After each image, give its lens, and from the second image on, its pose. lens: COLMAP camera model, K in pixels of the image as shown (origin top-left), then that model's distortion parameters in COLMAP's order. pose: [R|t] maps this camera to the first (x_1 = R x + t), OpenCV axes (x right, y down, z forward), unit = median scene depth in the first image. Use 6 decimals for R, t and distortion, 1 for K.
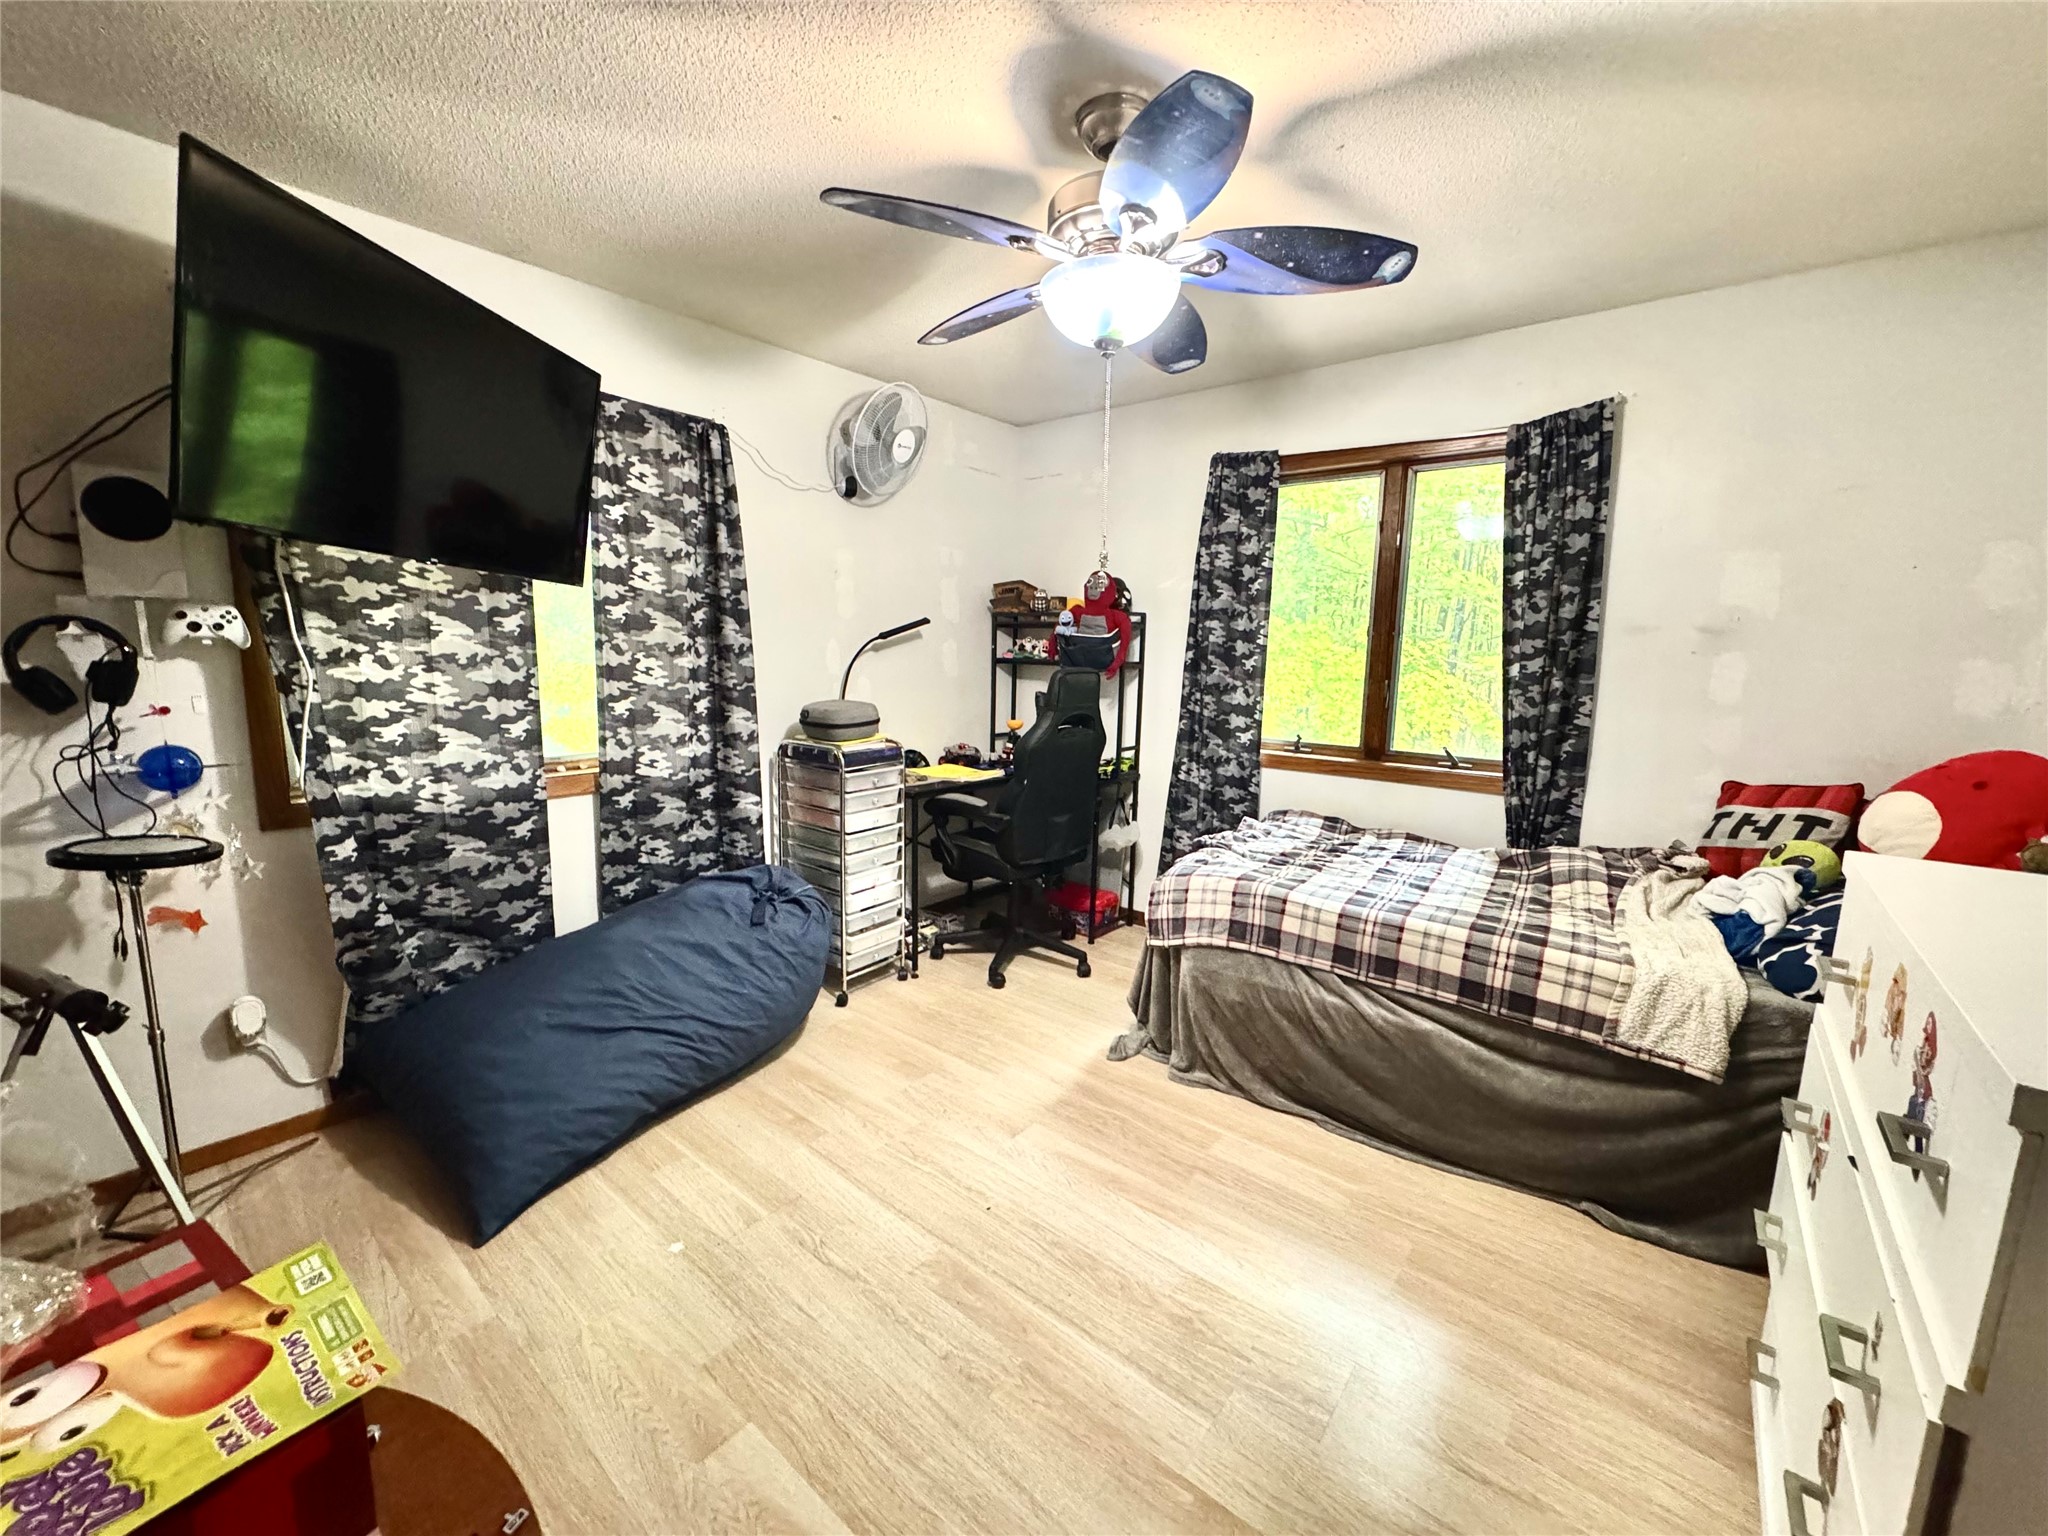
lens RADIAL K [[814.2, 0, 1023.5], [0, 814.2, 764.0], [0, 0, 1]] dist [-0.001577, 0.000536]
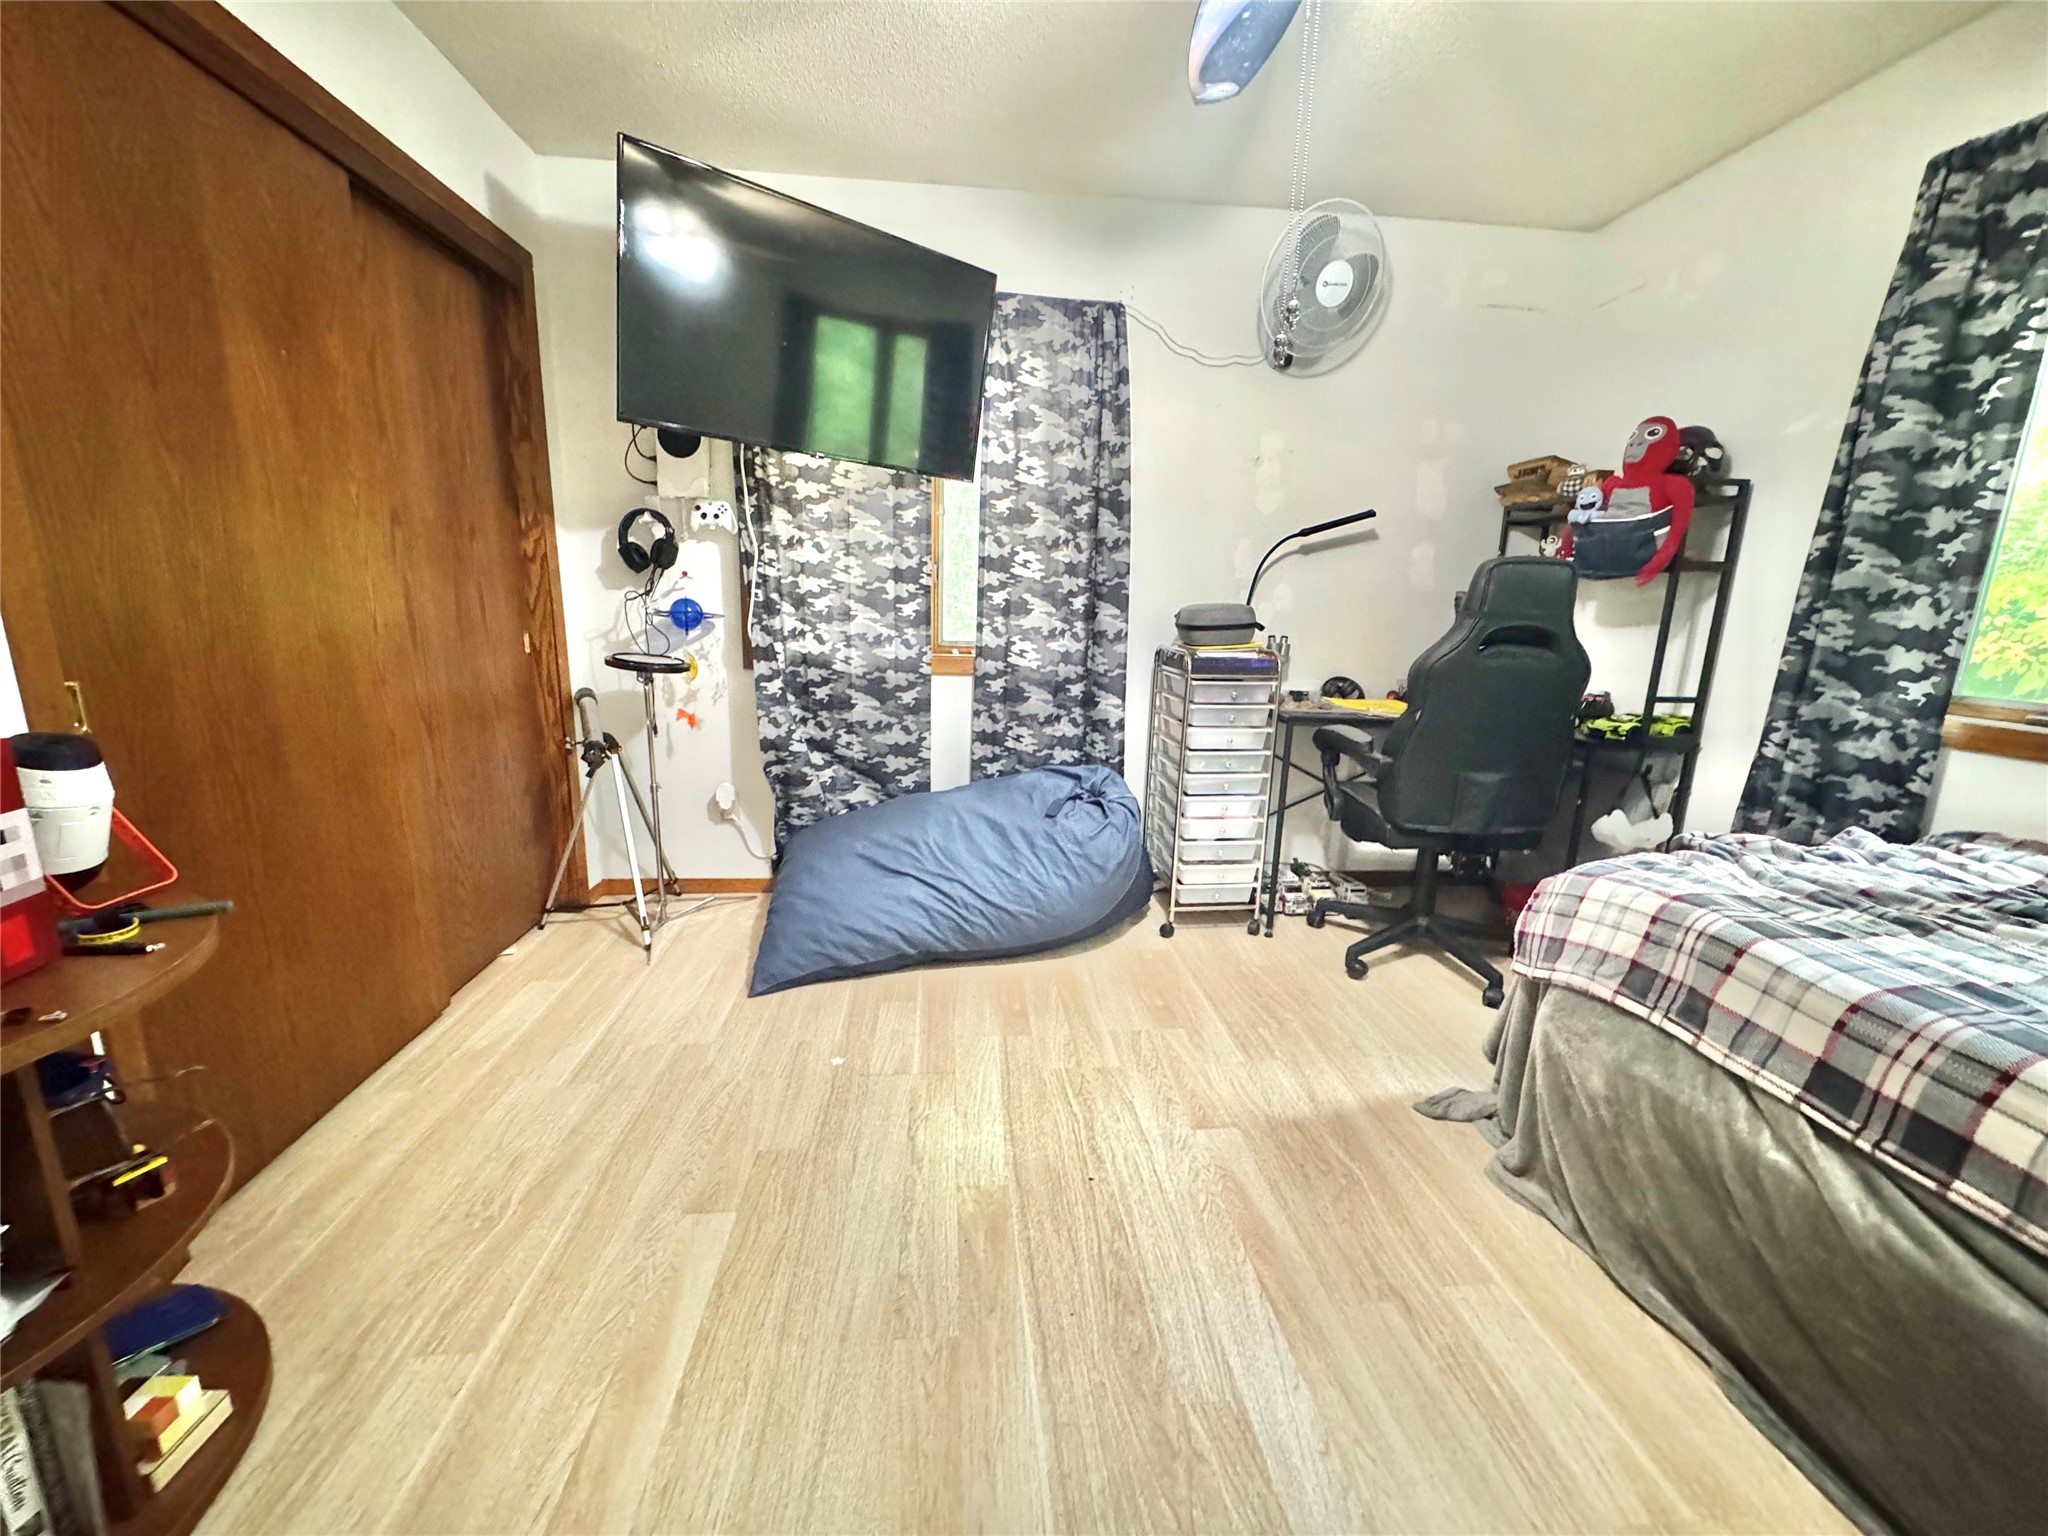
lens RADIAL K [[814.2, 0, 1023.5], [0, 814.2, 764.0], [0, 0, 1]] dist [-0.001577, 0.000536]
pose [[0.703774, 0.145535, -0.695358, 0.303475], [-0.118421, 0.989130, 0.087166, 0.049809], [0.700485, 0.021000, 0.713358, 0.258857]]
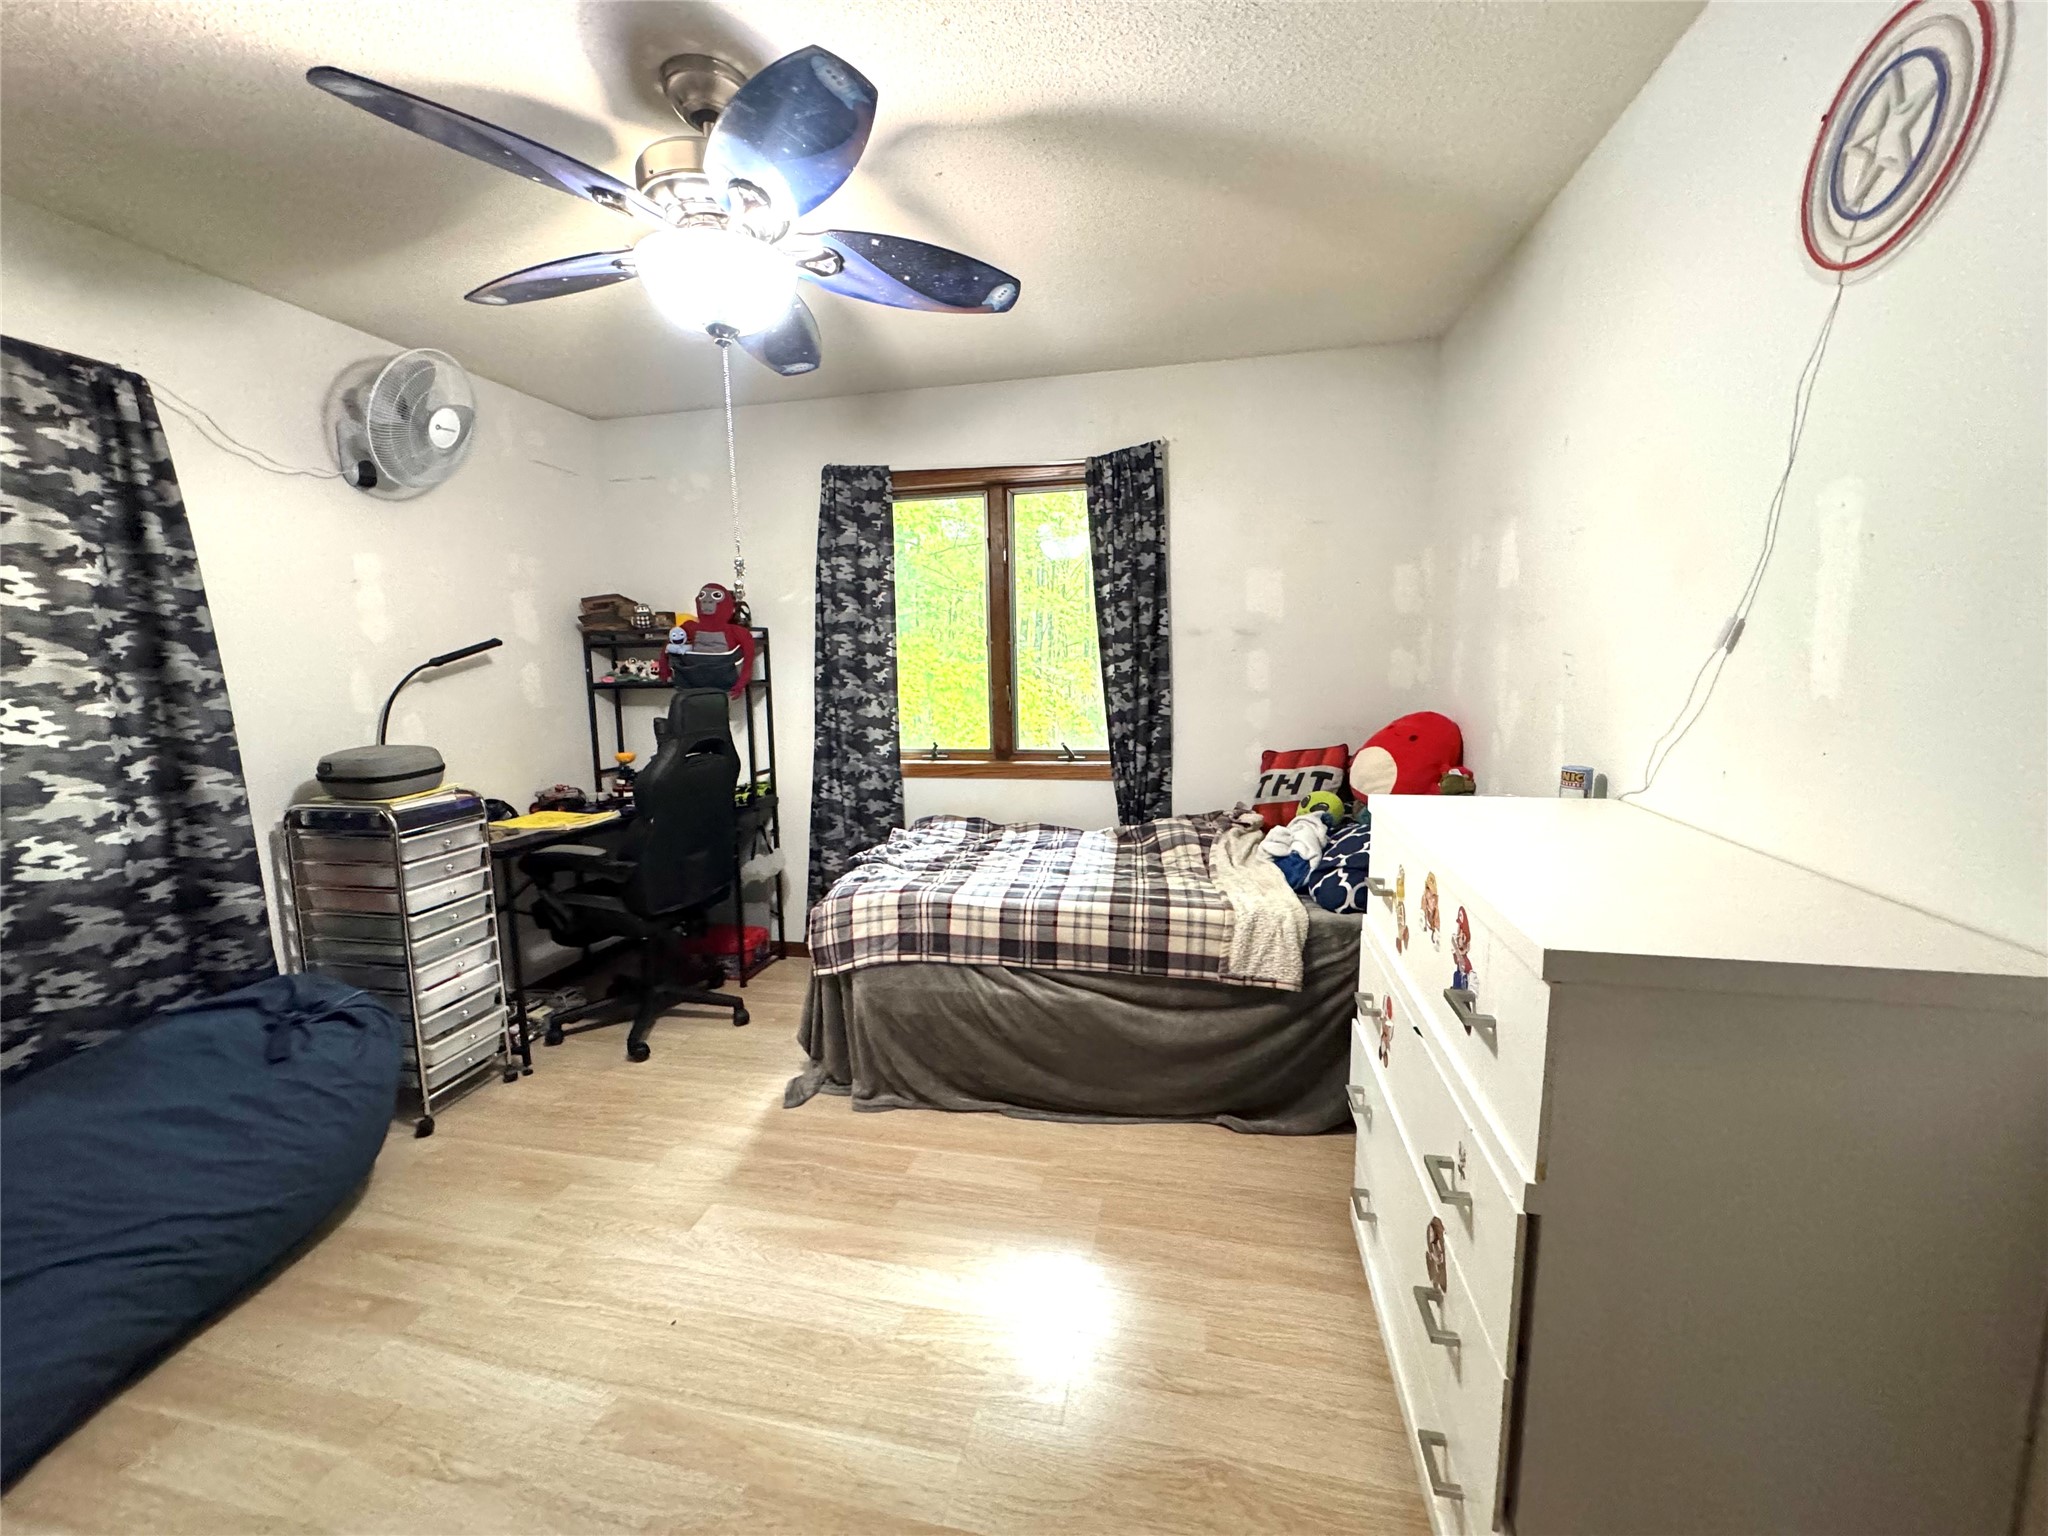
lens RADIAL K [[814.2, 0, 1023.5], [0, 814.2, 764.0], [0, 0, 1]] dist [-0.001577, 0.000536]
pose [[0.890082, -0.093049, 0.446202, -0.030498], [0.101857, 0.994790, 0.004266, -0.002160], [-0.444274, 0.041652, 0.894922, 0.035429]]
